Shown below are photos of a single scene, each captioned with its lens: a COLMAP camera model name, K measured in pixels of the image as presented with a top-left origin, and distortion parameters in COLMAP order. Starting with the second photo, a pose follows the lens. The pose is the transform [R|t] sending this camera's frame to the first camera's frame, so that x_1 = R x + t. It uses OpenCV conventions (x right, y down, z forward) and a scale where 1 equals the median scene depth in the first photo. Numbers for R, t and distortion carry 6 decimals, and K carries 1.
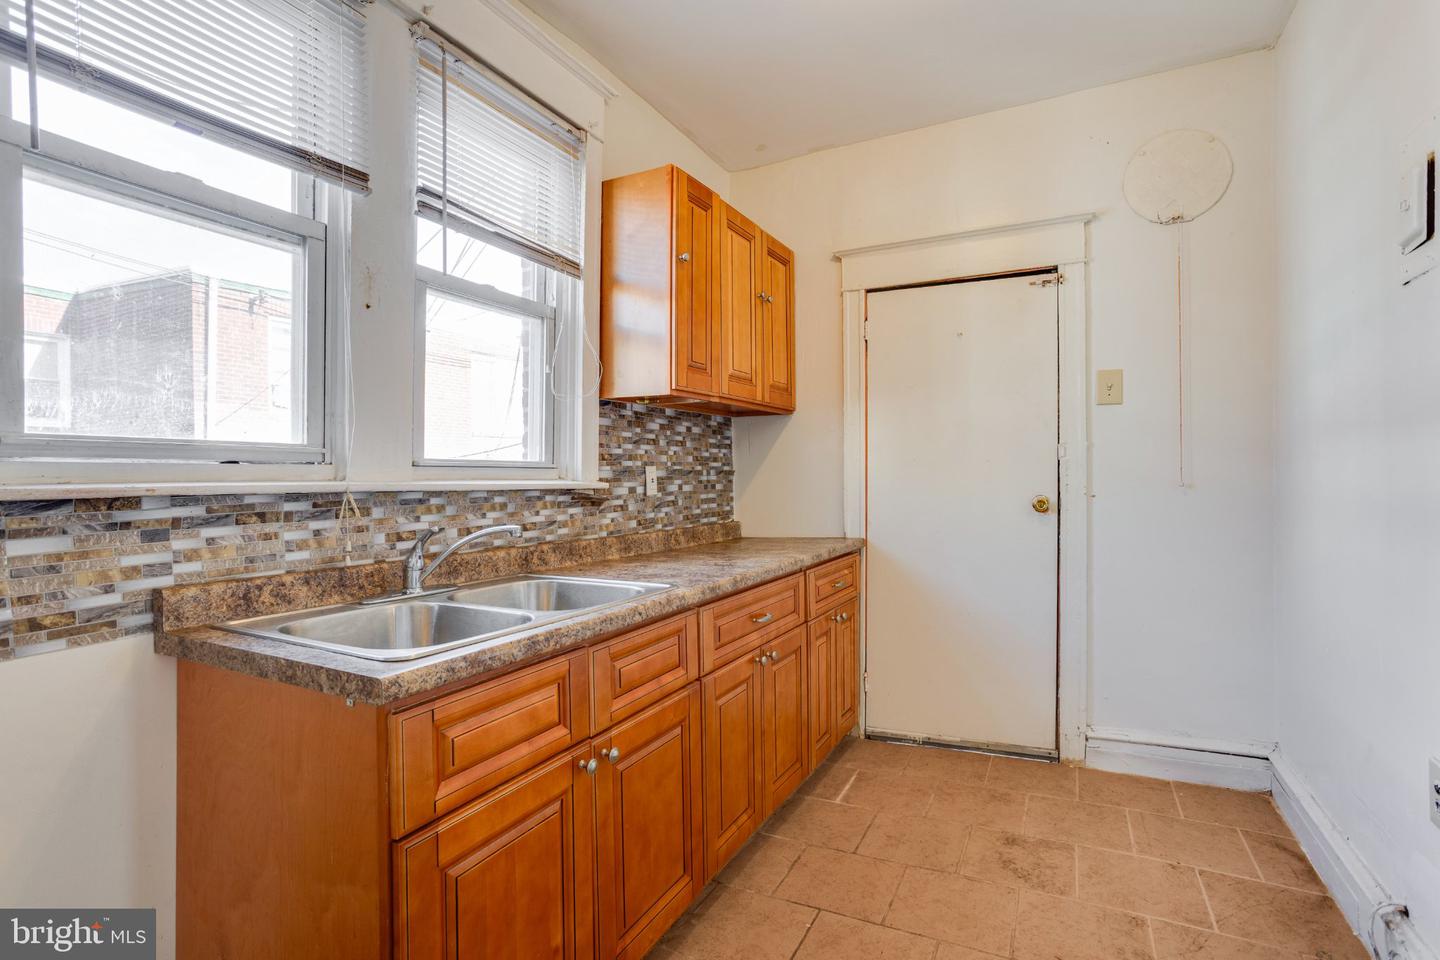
lens RADIAL K [[698.2, 0, 725.8], [0, 698.2, 477.0], [0, 0, 1]] dist [-0.046690, 0.027739]
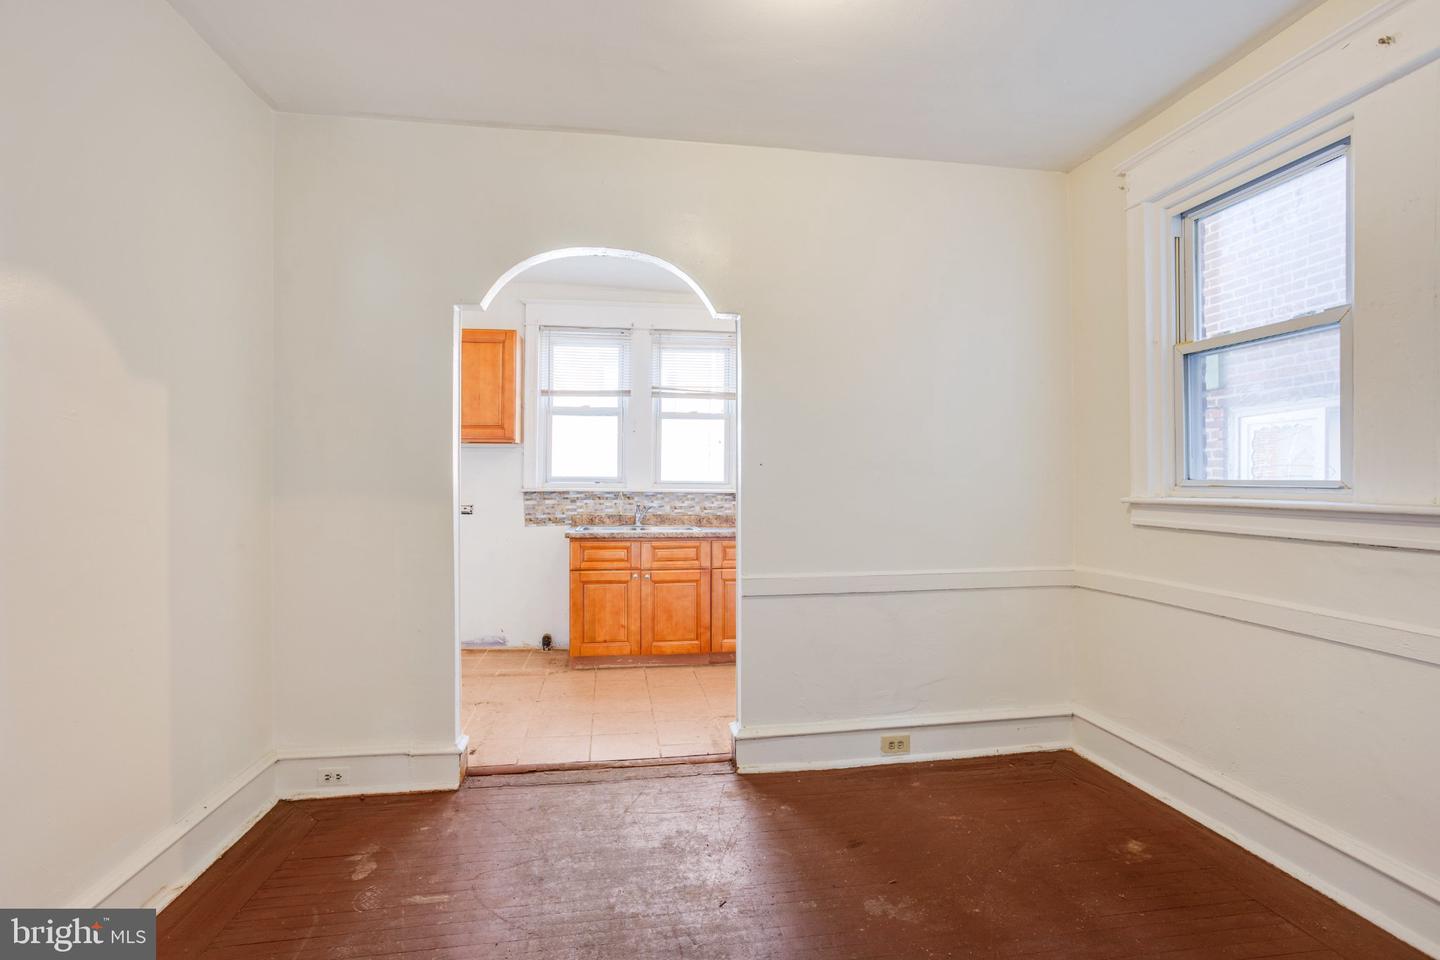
lens RADIAL K [[698.2, 0, 725.8], [0, 698.2, 477.0], [0, 0, 1]] dist [-0.046690, 0.027739]
pose [[0.584452, 0.006904, -0.811399, 1.976615], [-0.010883, 0.999941, 0.000669, -0.045275], [0.811355, 0.008440, 0.584493, -0.430751]]
